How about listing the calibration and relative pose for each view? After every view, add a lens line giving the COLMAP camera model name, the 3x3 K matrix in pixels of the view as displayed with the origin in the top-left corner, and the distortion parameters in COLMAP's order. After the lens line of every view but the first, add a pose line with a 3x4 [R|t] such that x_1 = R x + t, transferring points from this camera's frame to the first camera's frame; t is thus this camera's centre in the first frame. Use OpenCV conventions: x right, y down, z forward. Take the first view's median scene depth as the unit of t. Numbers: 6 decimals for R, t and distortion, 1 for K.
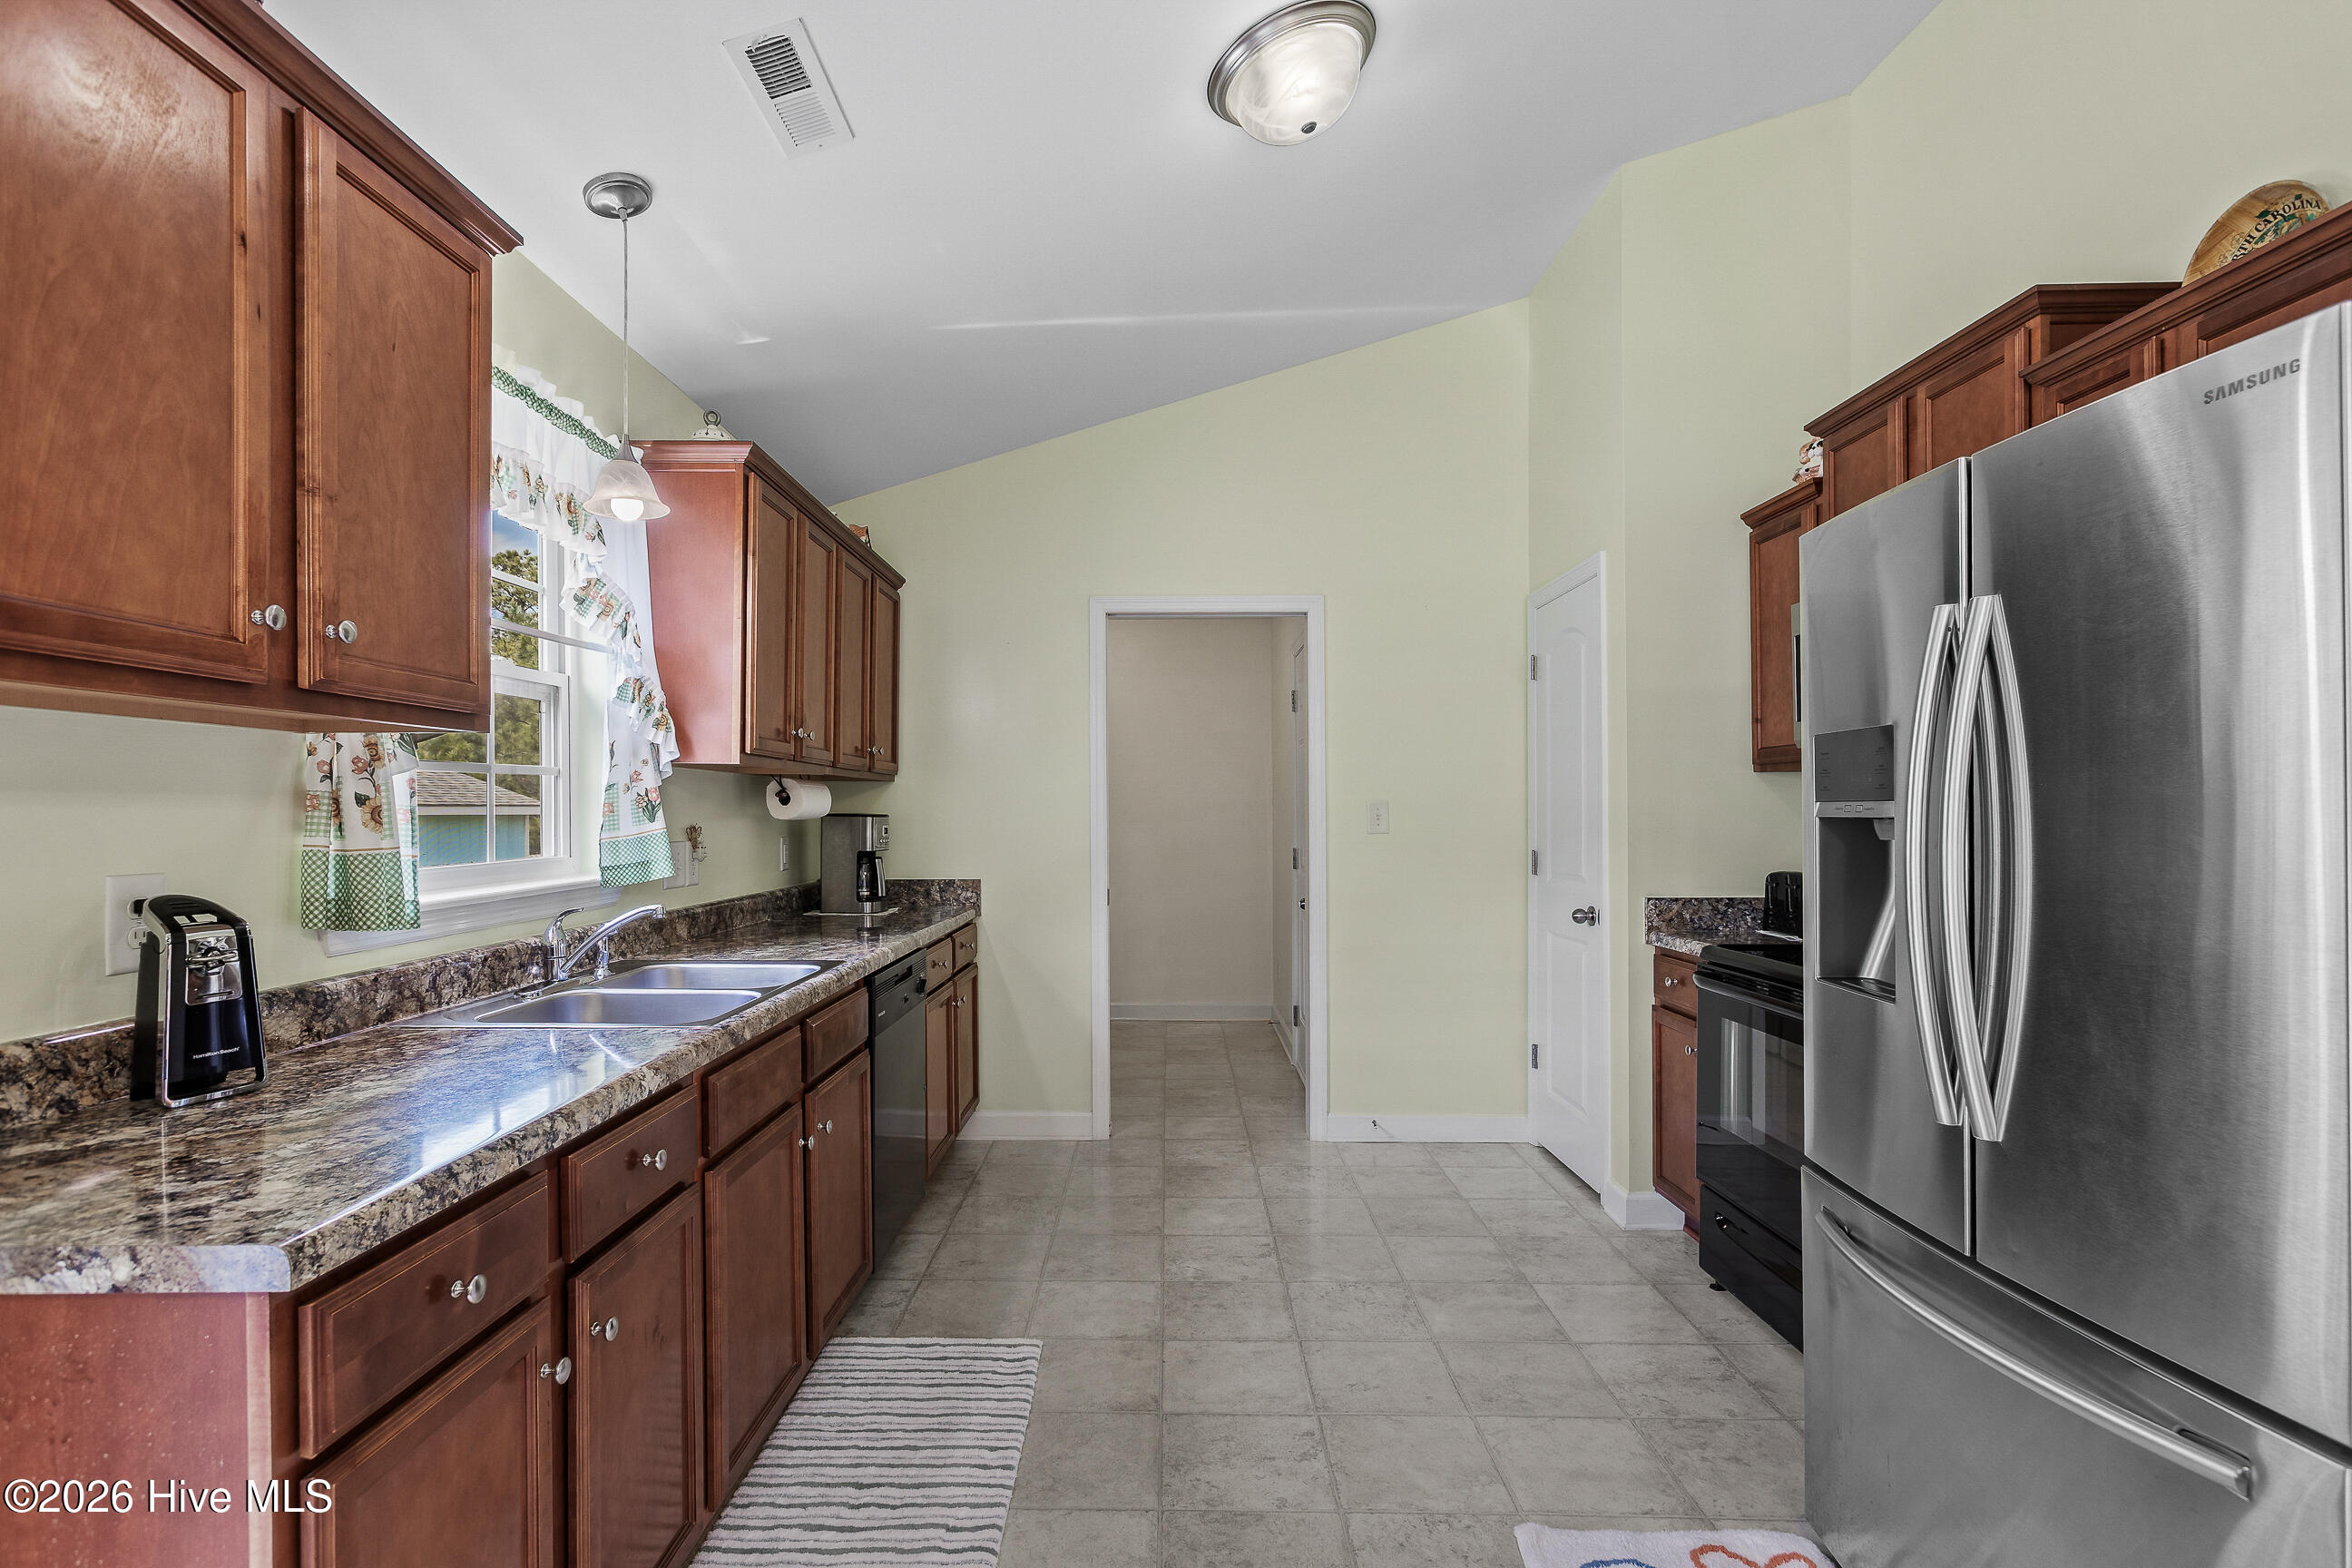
lens RADIAL K [[1108.3, 0, 1142.4], [0, 1108.3, 815.1], [0, 0, 1]] dist [-0.000290, 0.000052]
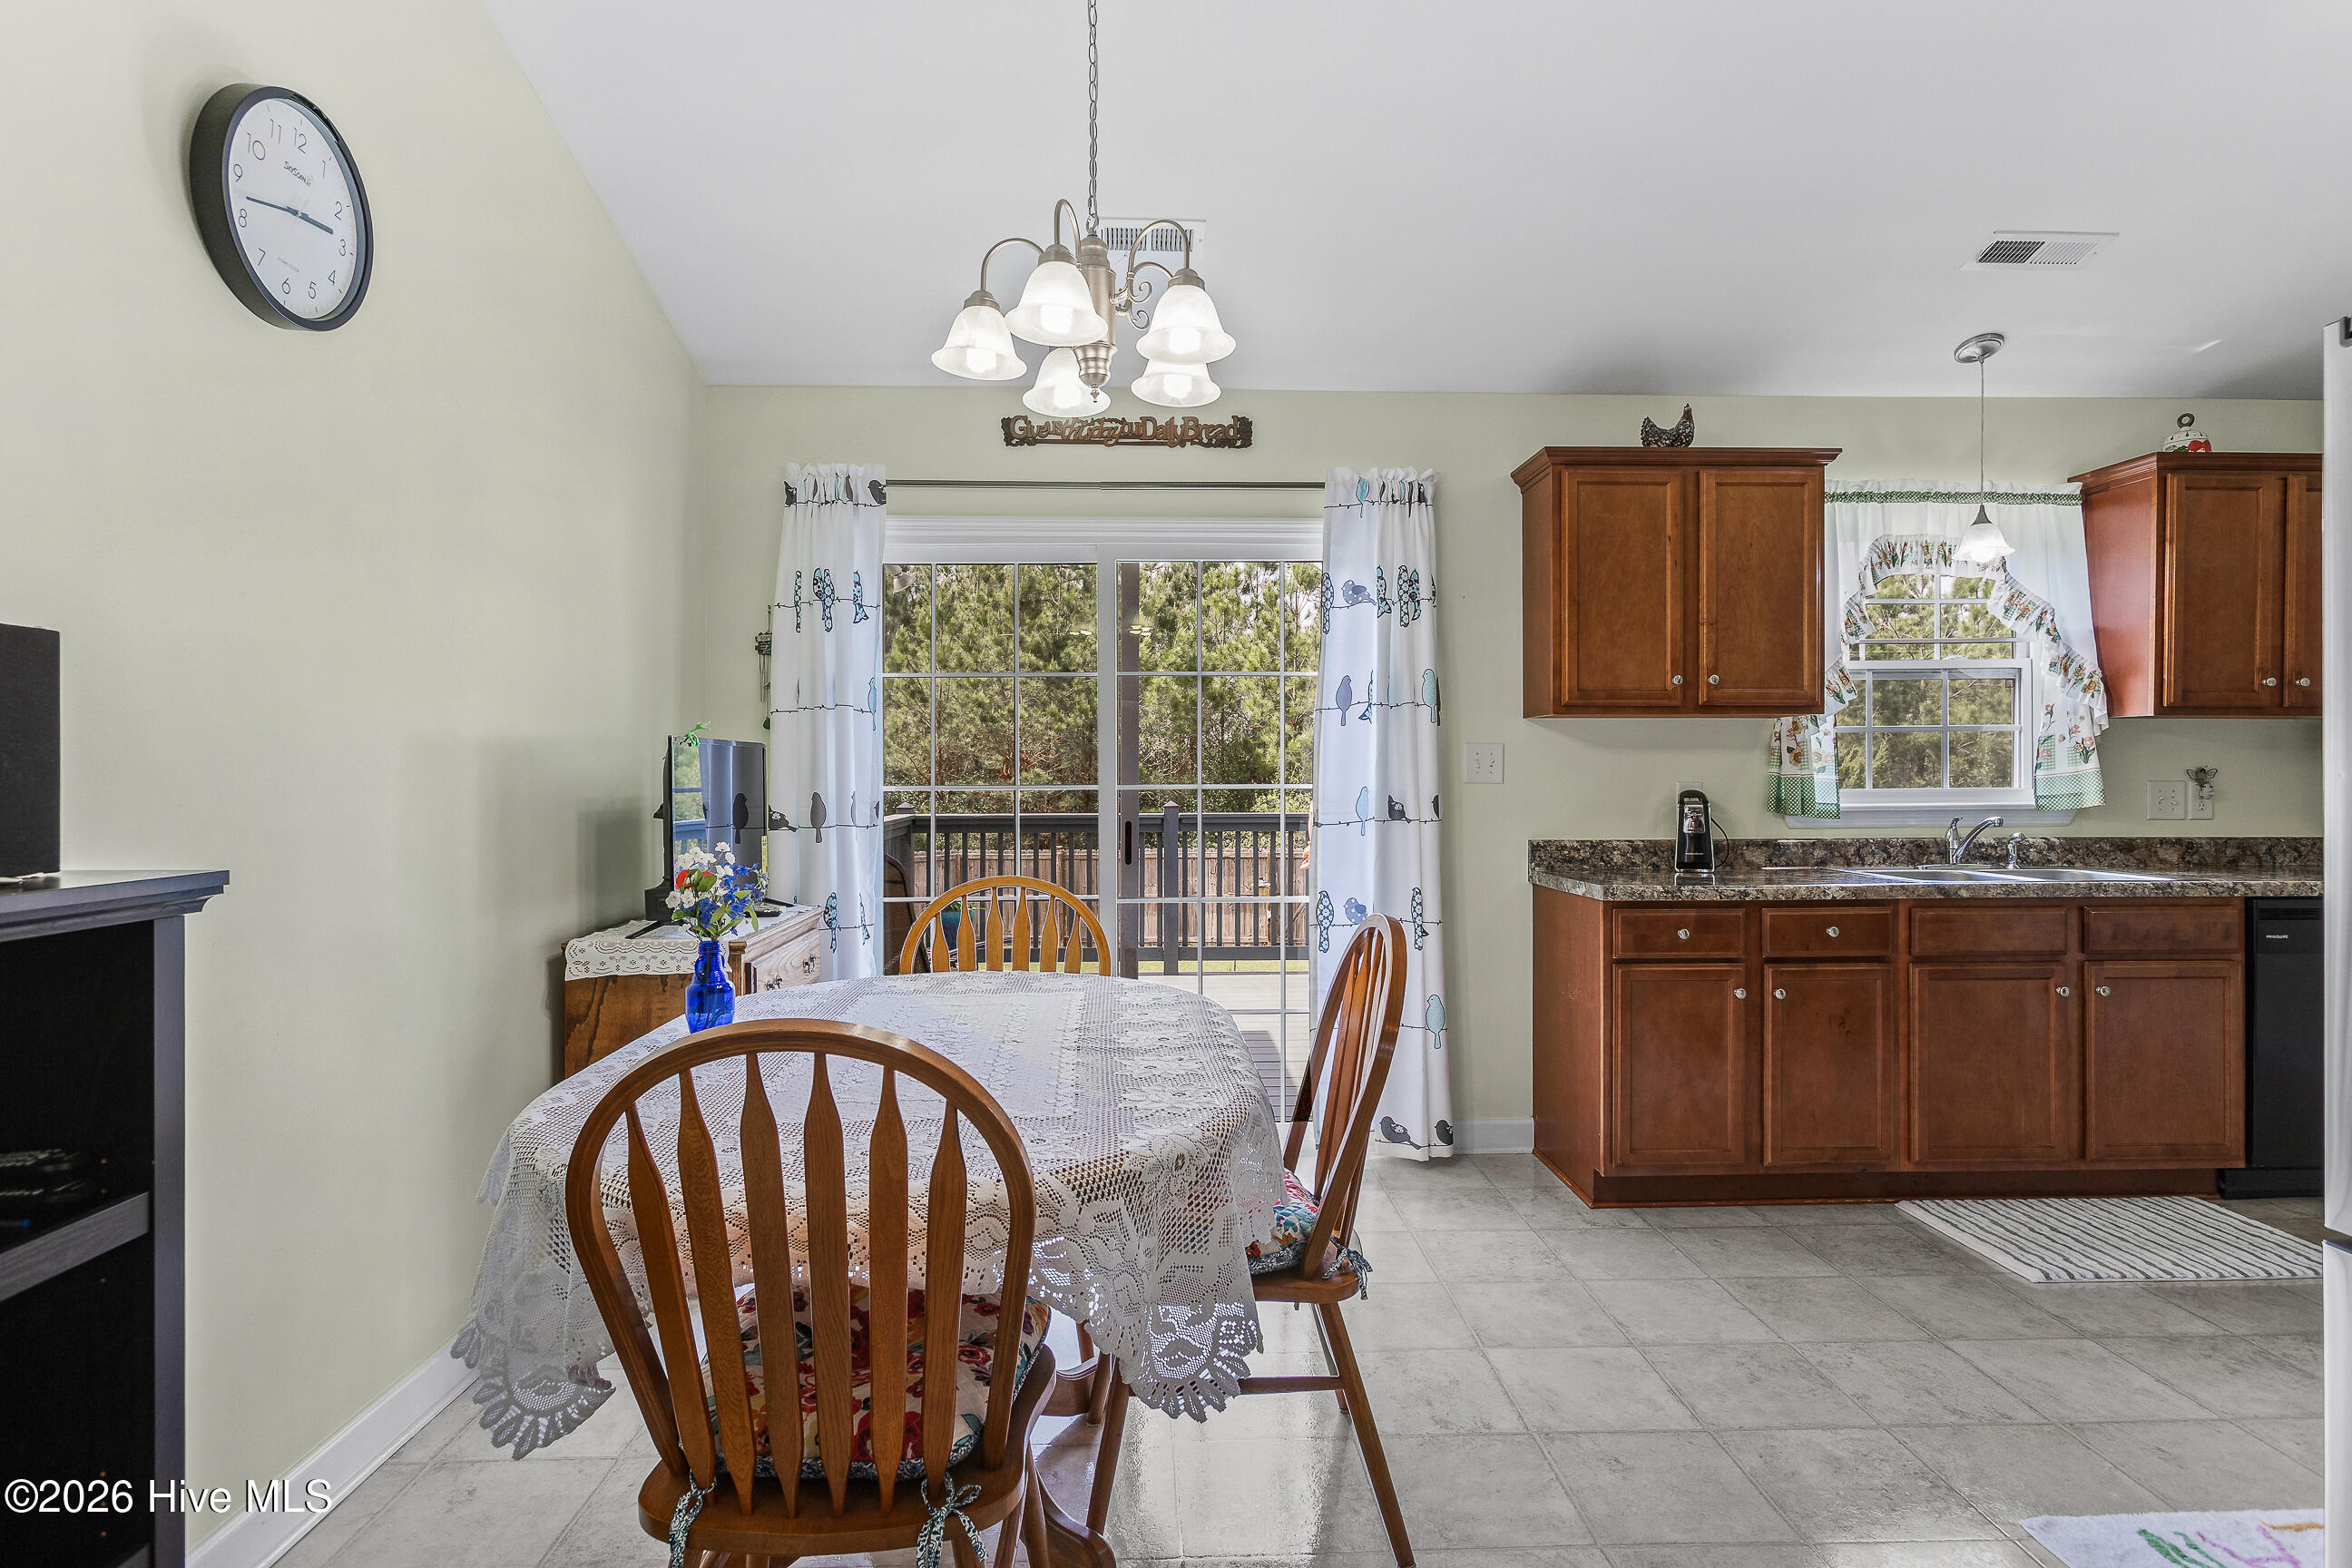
lens RADIAL K [[1213.4, 0, 1176.0], [0, 1213.4, 784.0], [0, 0, 1]] dist [-0.010355, 0.012927]
pose [[0.045611, 0.005716, -0.998943, 1.296575], [-0.001207, 0.999983, 0.005667, 0.033053], [0.998959, 0.000947, 0.045618, -0.197125]]
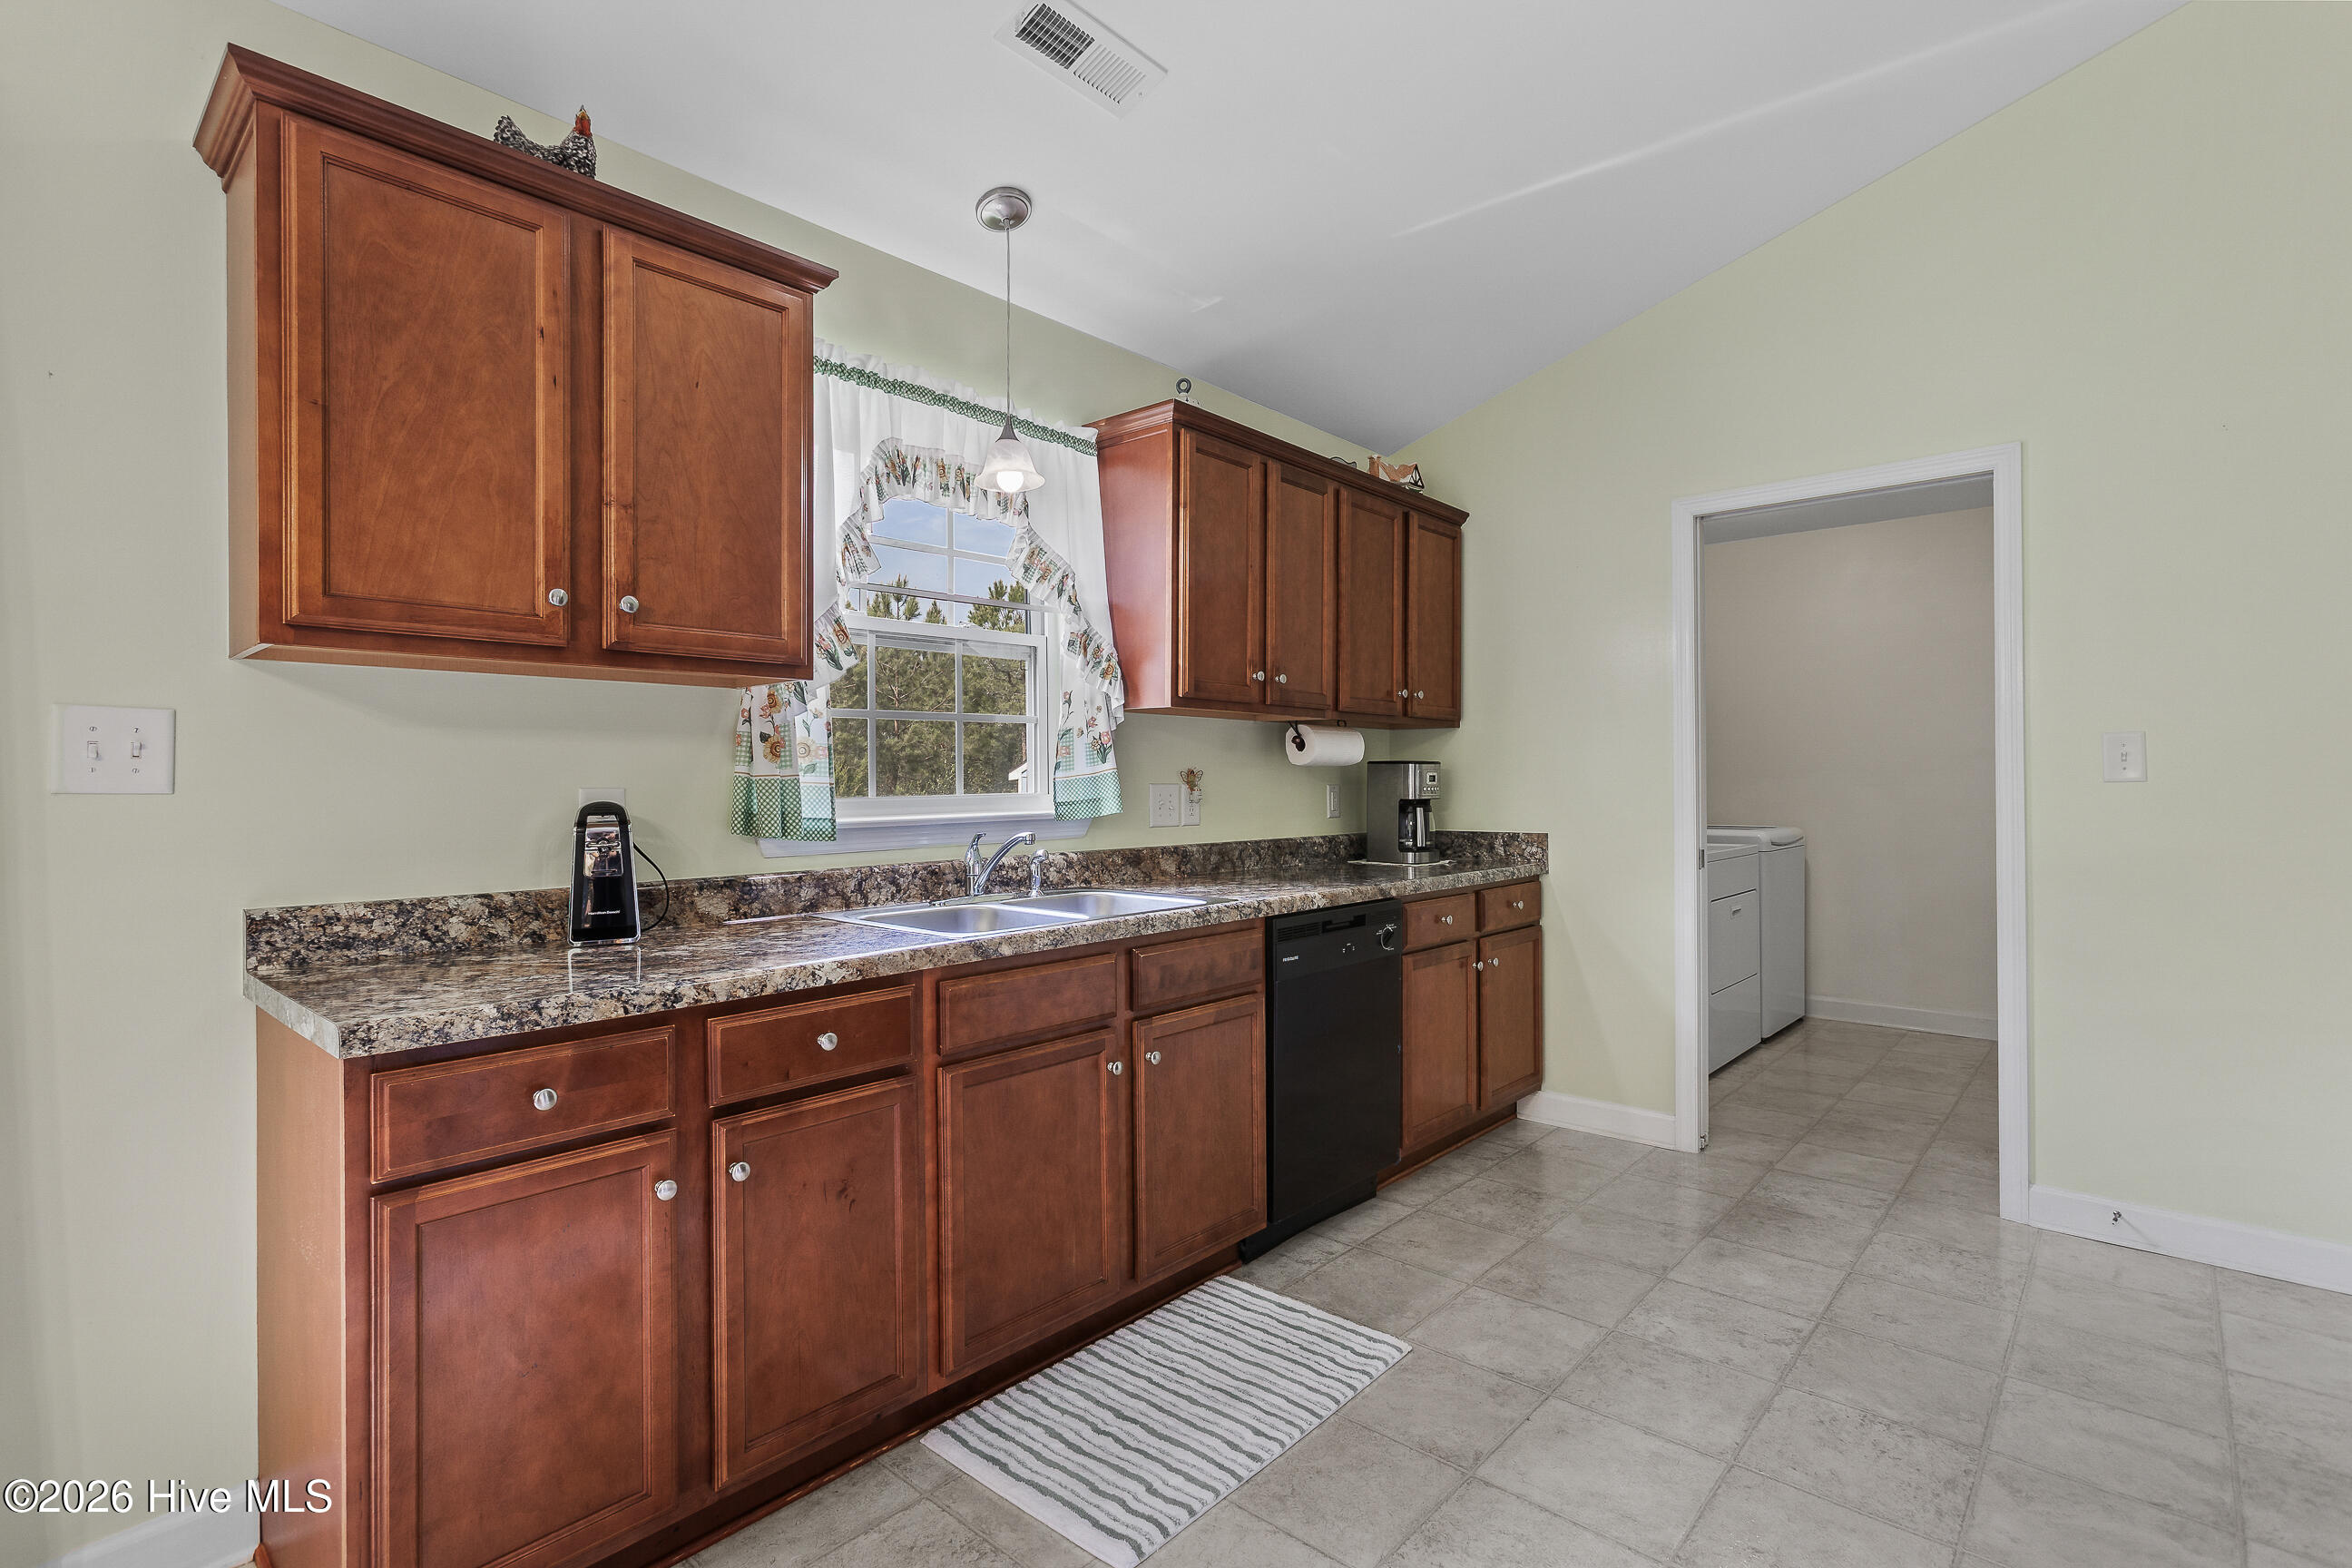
lens RADIAL K [[1098.4, 0, 1190.7], [0, 1098.4, 778.6], [0, 0, 1]] dist [-0.033523, 0.023195]
pose [[0.760233, -0.005275, -0.649629, 0.458626], [0.002722, 0.999984, -0.004934, 0.037929], [0.649645, 0.001983, 0.760235, 0.309214]]
